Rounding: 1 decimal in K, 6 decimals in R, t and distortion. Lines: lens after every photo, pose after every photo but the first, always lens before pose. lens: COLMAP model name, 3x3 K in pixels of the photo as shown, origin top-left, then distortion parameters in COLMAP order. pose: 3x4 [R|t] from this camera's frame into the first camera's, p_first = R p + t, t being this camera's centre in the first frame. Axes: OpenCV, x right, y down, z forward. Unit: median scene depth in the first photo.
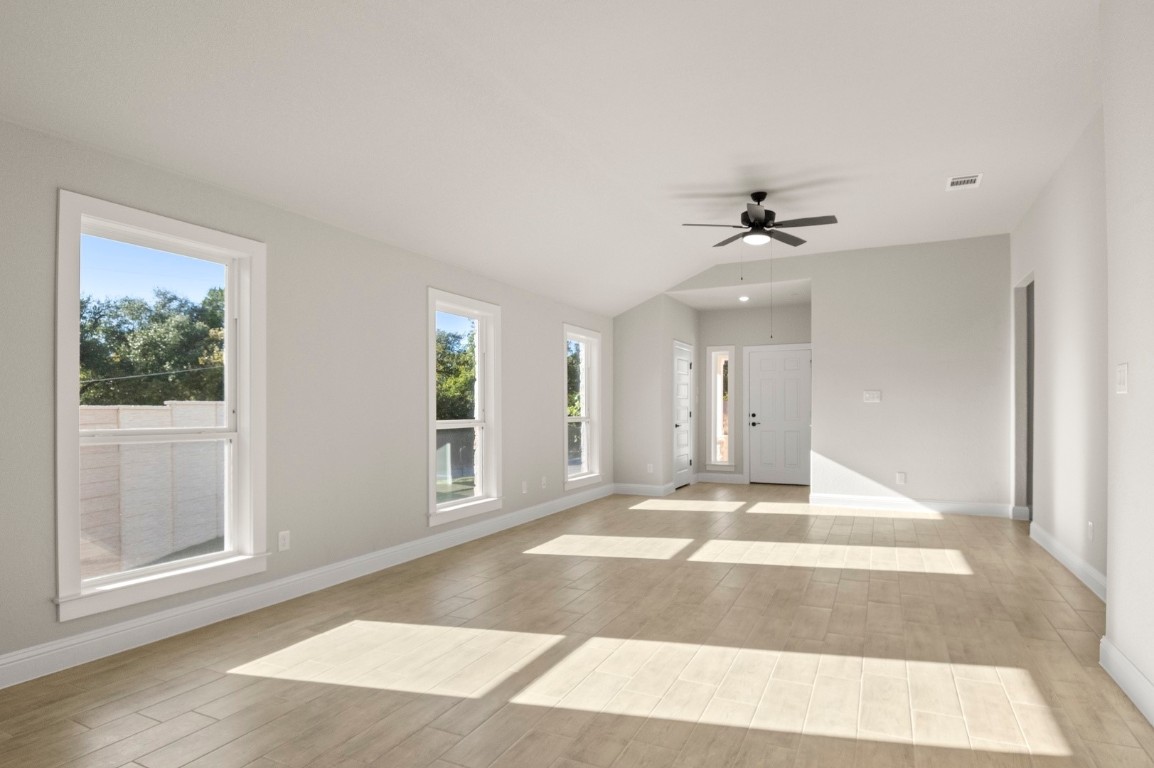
lens RADIAL K [[616.5, 0, 596.6], [0, 616.5, 413.7], [0, 0, 1]] dist [0.024908, -0.040949]
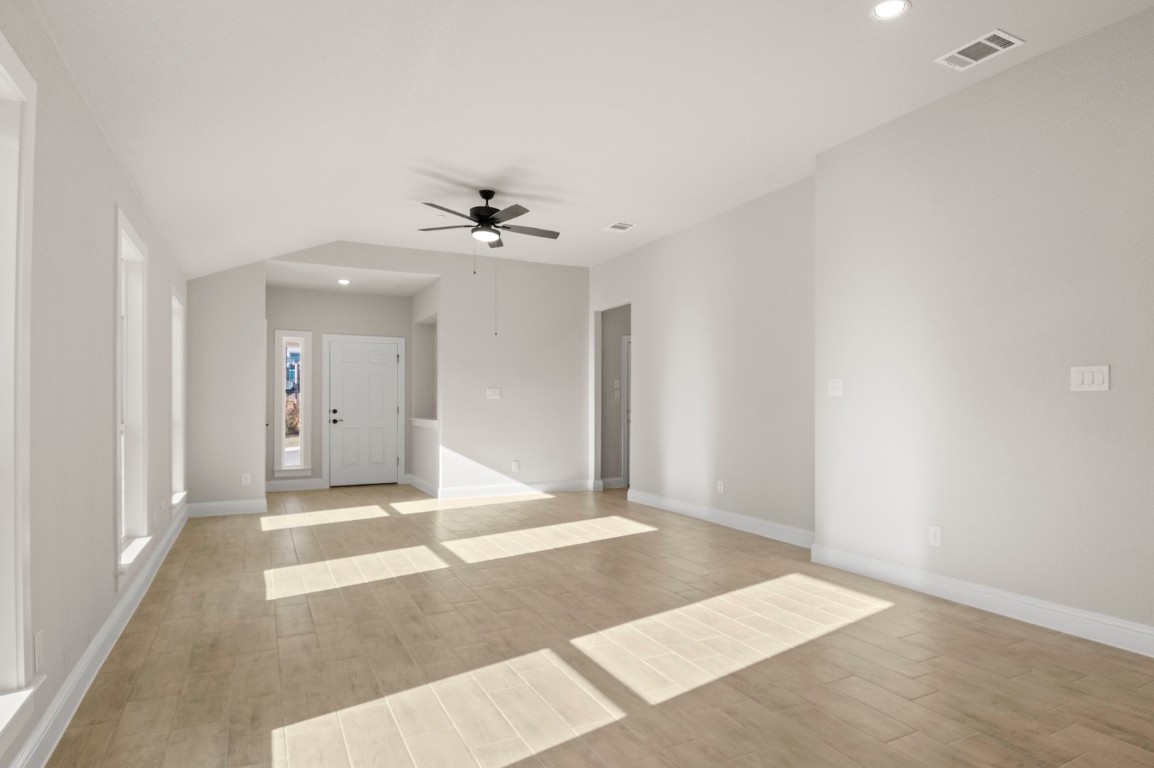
lens RADIAL K [[648.1, 0, 604.5], [0, 648.1, 405.7], [0, 0, 1]] dist [-0.001308, -0.002397]
pose [[0.602194, 0.002166, 0.798347, -0.334201], [0.003587, 0.999979, -0.005419, 0.001080], [-0.798341, 0.006127, 0.602174, 0.149512]]
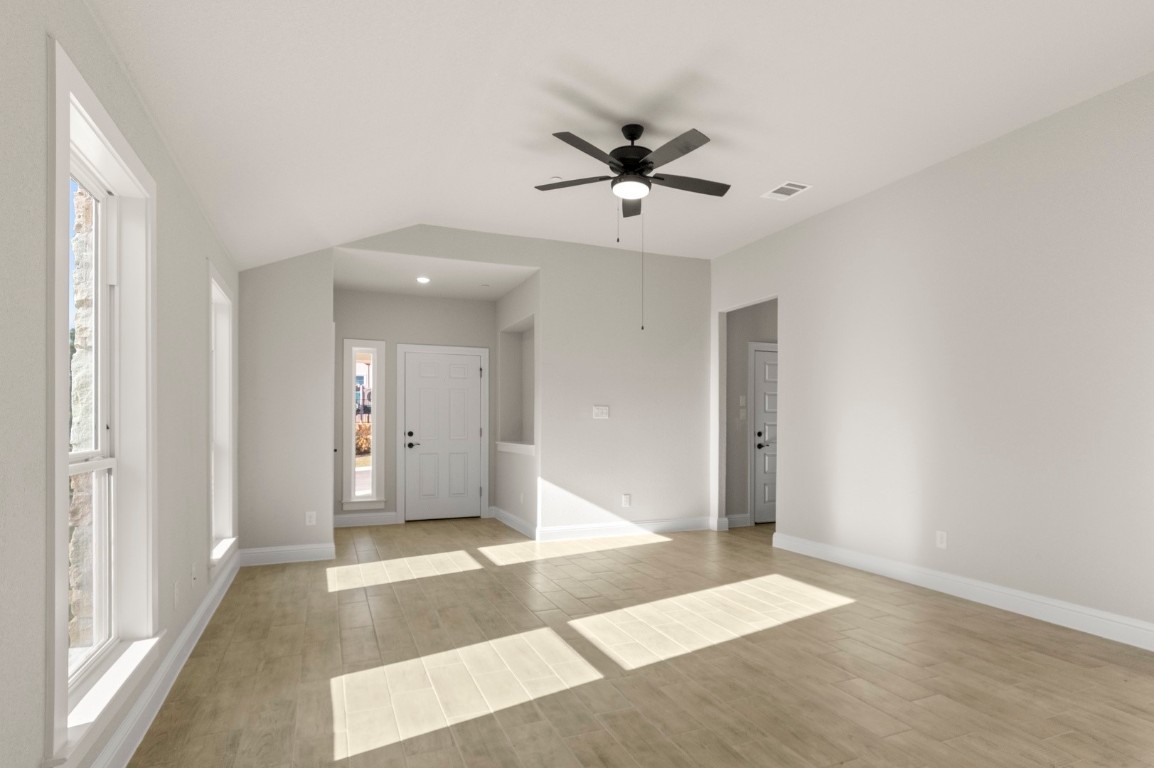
lens RADIAL K [[617.0, 0, 596.3], [0, 617.0, 427.6], [0, 0, 1]] dist [0.002408, 0.001266]
pose [[0.662457, 0.000633, 0.749100, -0.219099], [0.003467, 0.999986, -0.003910, -0.001722], [-0.749092, 0.005187, 0.662446, 0.395739]]
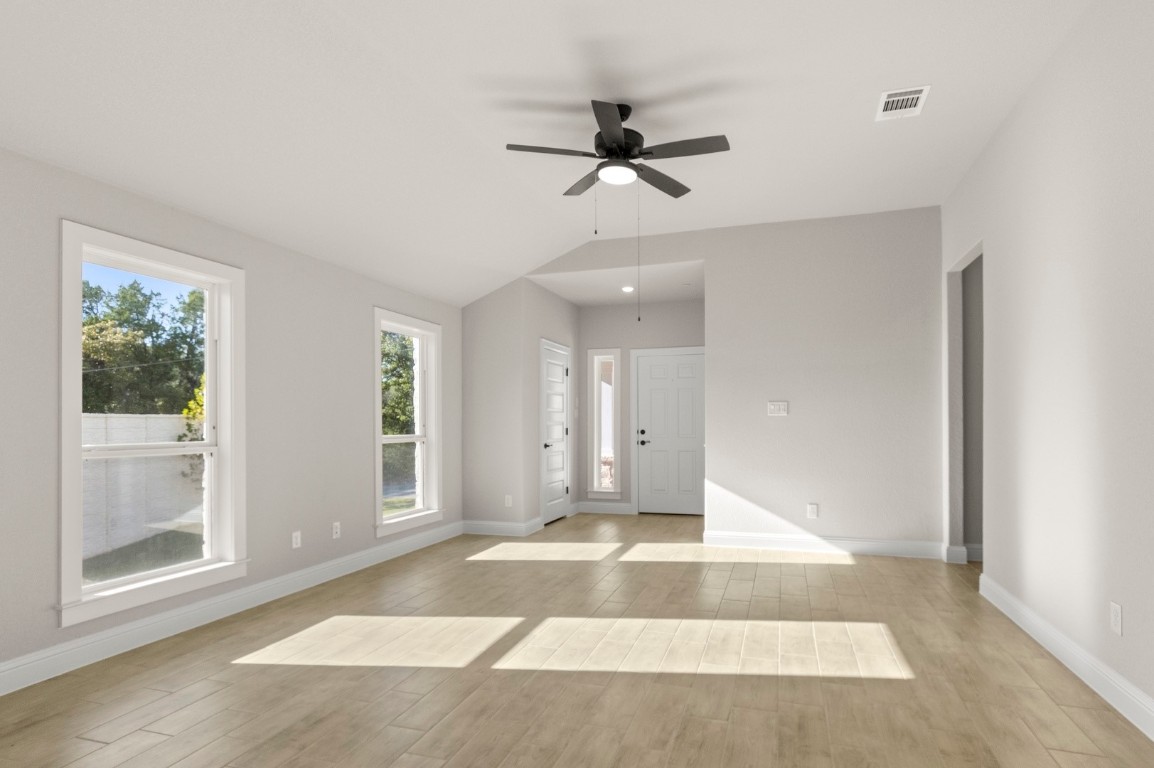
lens RADIAL K [[611.8, 0, 598.9], [0, 611.8, 424.1], [0, 0, 1]] dist [0.003690, 0.000440]
pose [[0.990415, -0.001710, 0.138115, 0.103897], [0.002879, 0.999962, -0.008265, -0.001931], [-0.138095, 0.008583, 0.990382, 0.241185]]
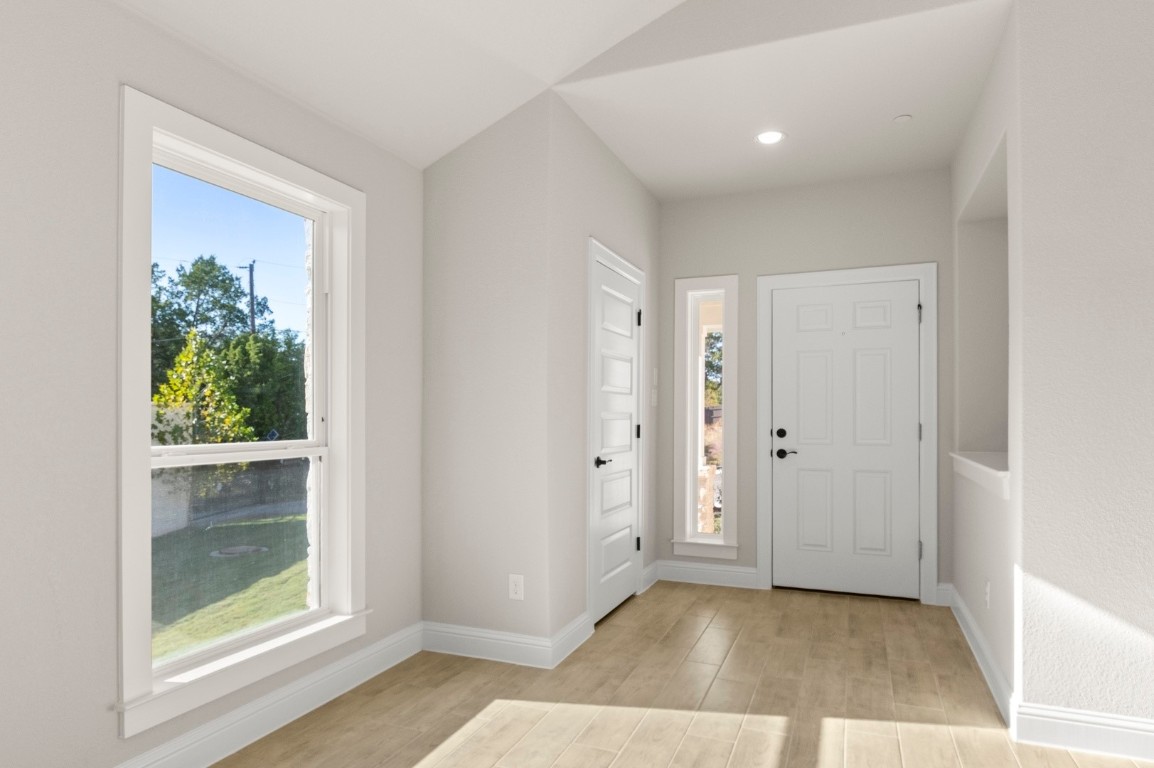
lens RADIAL K [[661.0, 0, 603.5], [0, 661.0, 413.5], [0, 0, 1]] dist [0.000357, -0.000312]
pose [[0.997610, 0.004052, 0.068980, 0.122313], [-0.003293, 0.999933, -0.011118, -0.007388], [-0.069020, 0.010864, 0.997556, 0.688385]]
